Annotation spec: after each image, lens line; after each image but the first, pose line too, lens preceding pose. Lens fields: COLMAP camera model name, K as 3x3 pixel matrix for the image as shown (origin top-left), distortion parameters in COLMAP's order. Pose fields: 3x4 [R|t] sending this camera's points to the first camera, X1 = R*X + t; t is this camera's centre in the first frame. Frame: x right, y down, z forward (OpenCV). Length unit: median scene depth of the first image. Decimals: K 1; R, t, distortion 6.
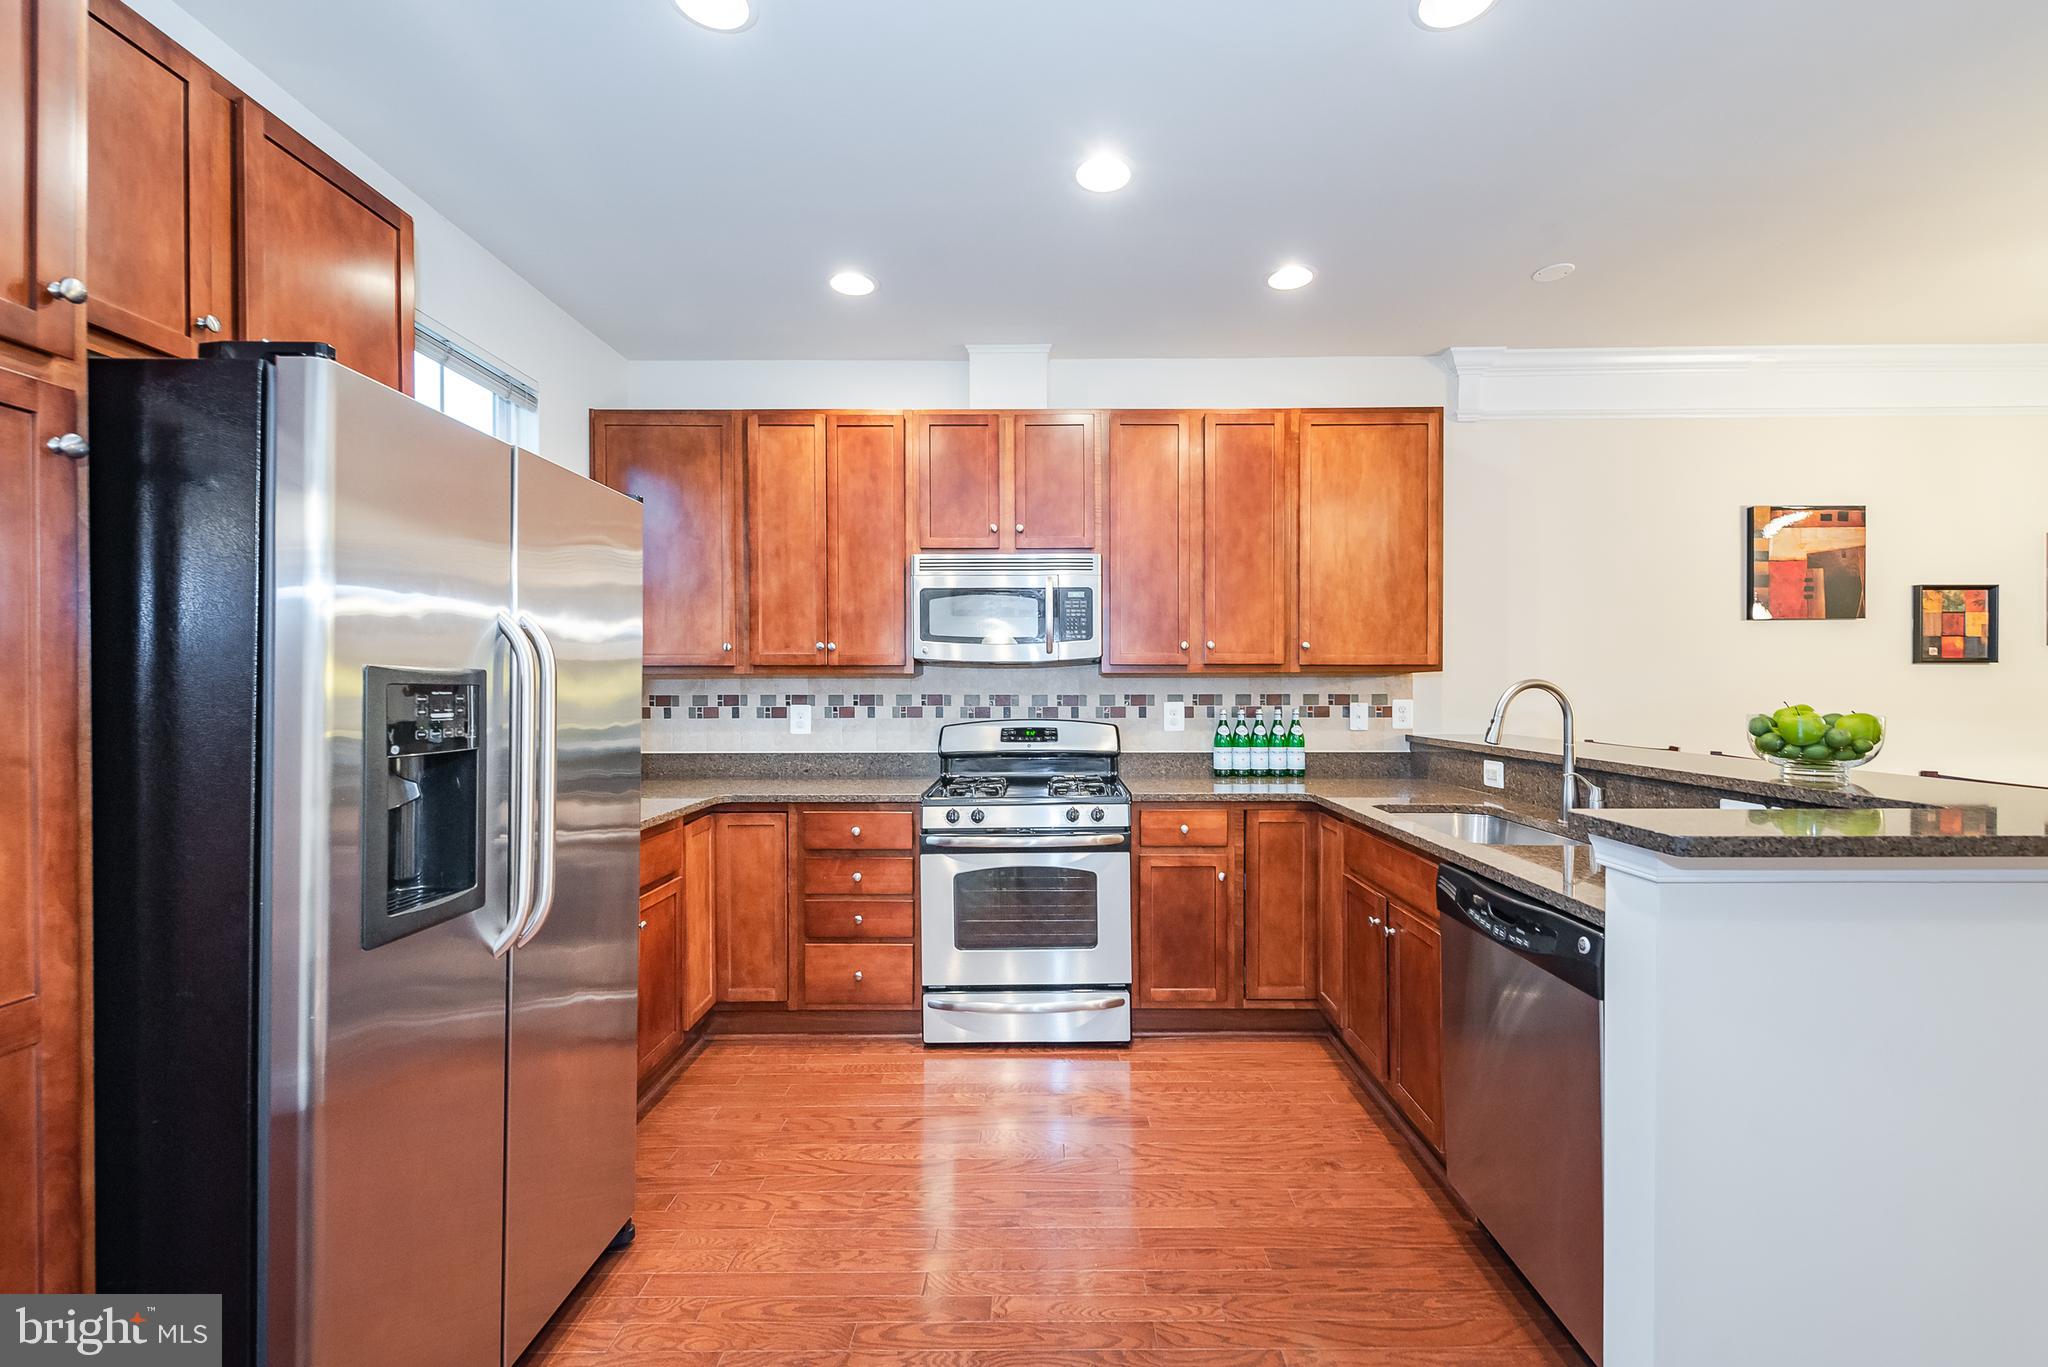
lens RADIAL K [[830.7, 0, 1051.4], [0, 830.7, 692.1], [0, 0, 1]] dist [0.007450, -0.003627]
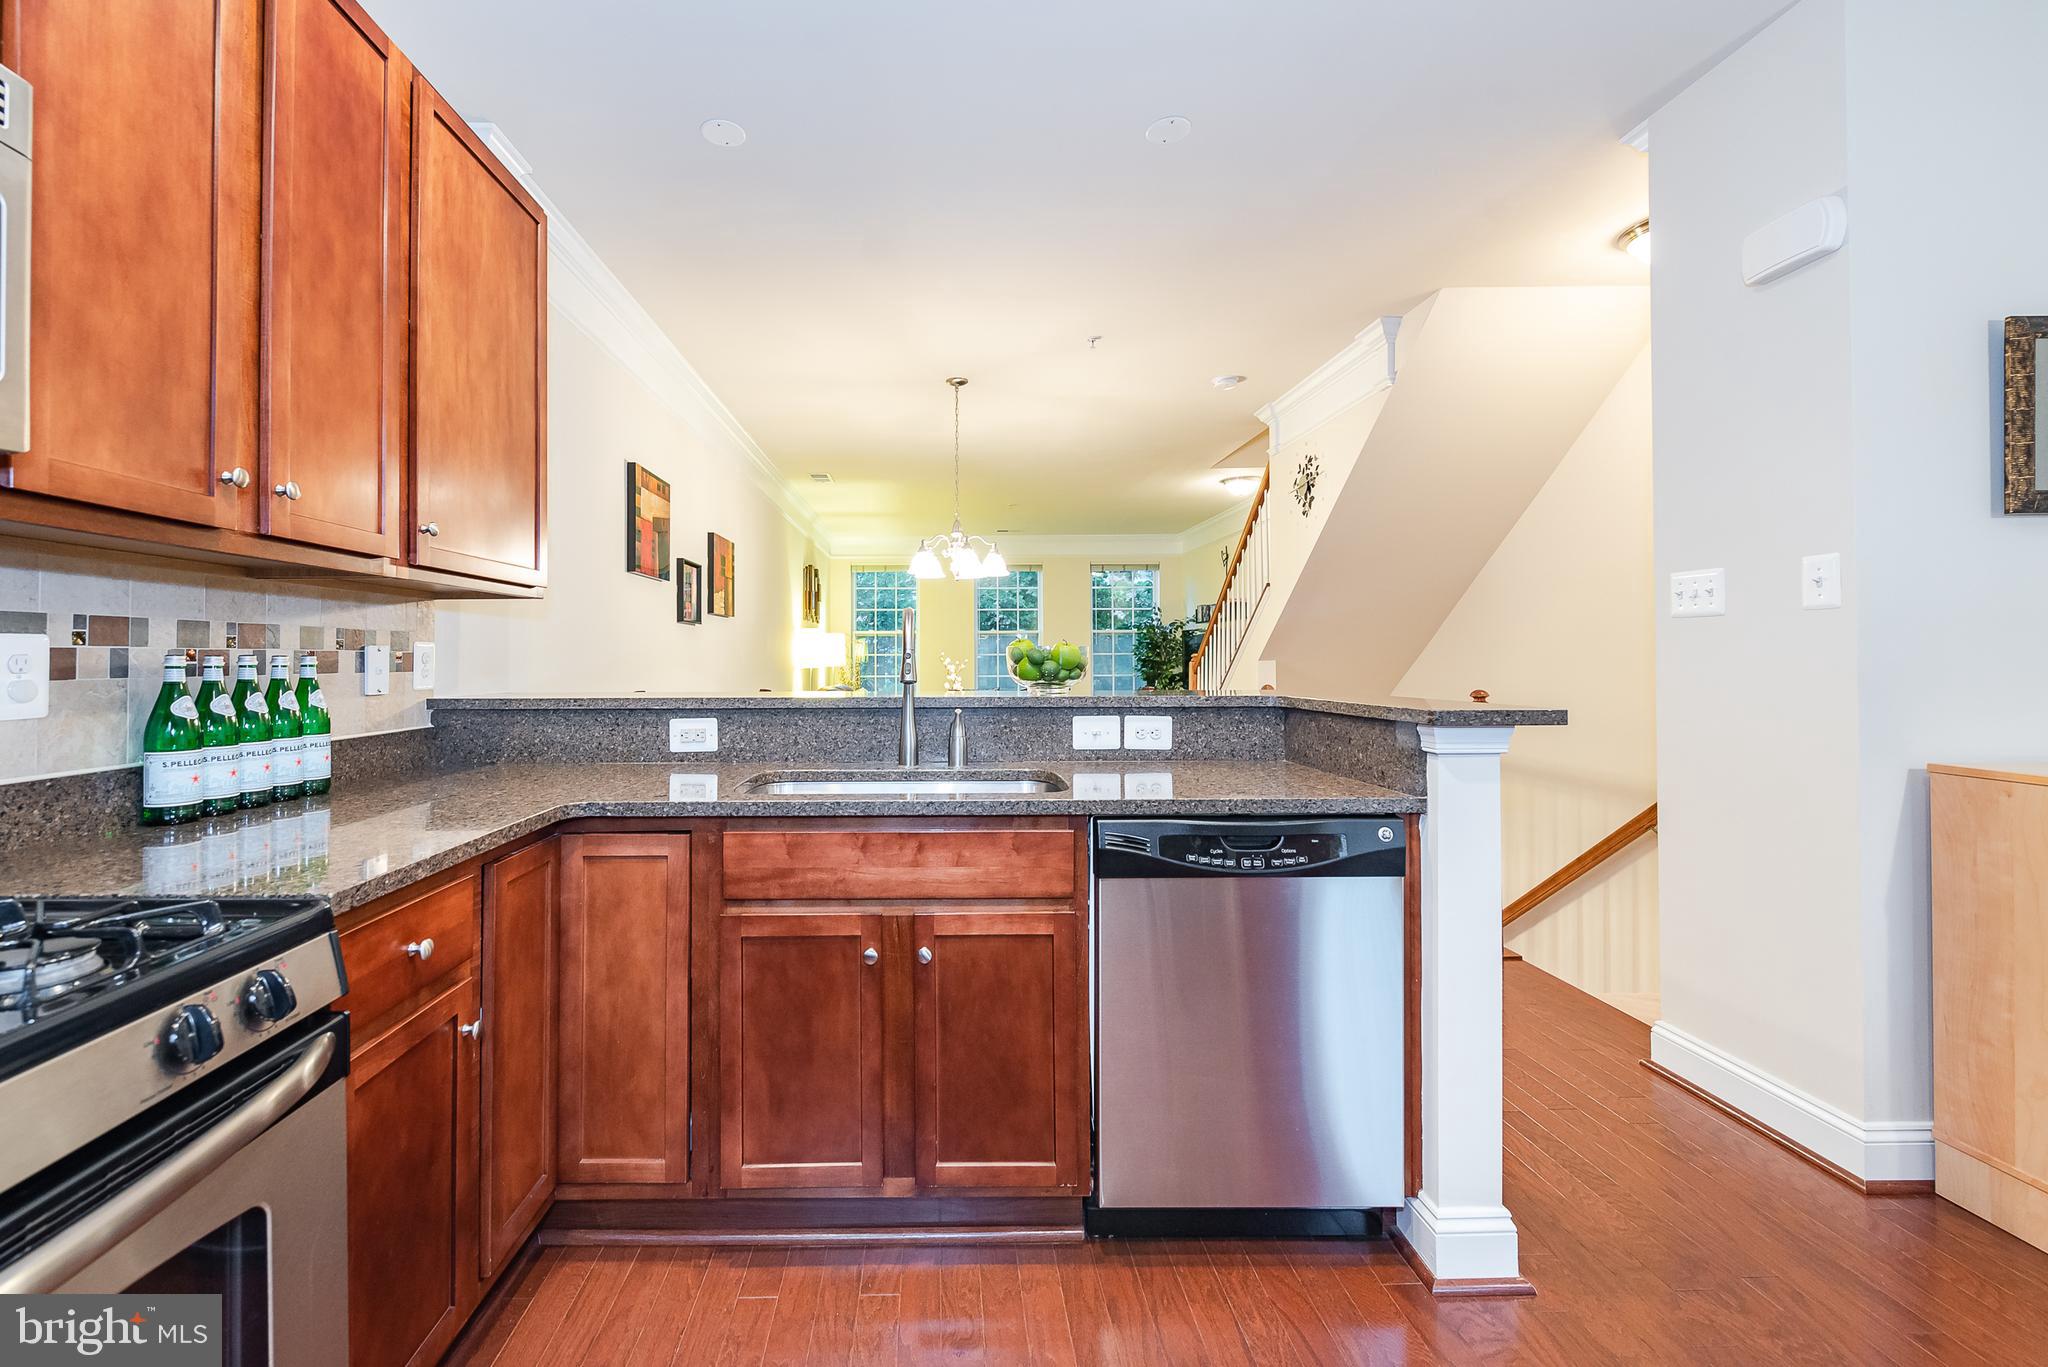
lens RADIAL K [[830.7, 0, 925.2], [0, 830.7, 650.9], [0, 0, 1]] dist [0.007450, -0.003627]
pose [[-0.002884, 0.012513, 0.999918, -0.210558], [0.003993, 0.999914, -0.012502, 0.026694], [-0.999988, 0.003956, -0.002934, 0.685797]]
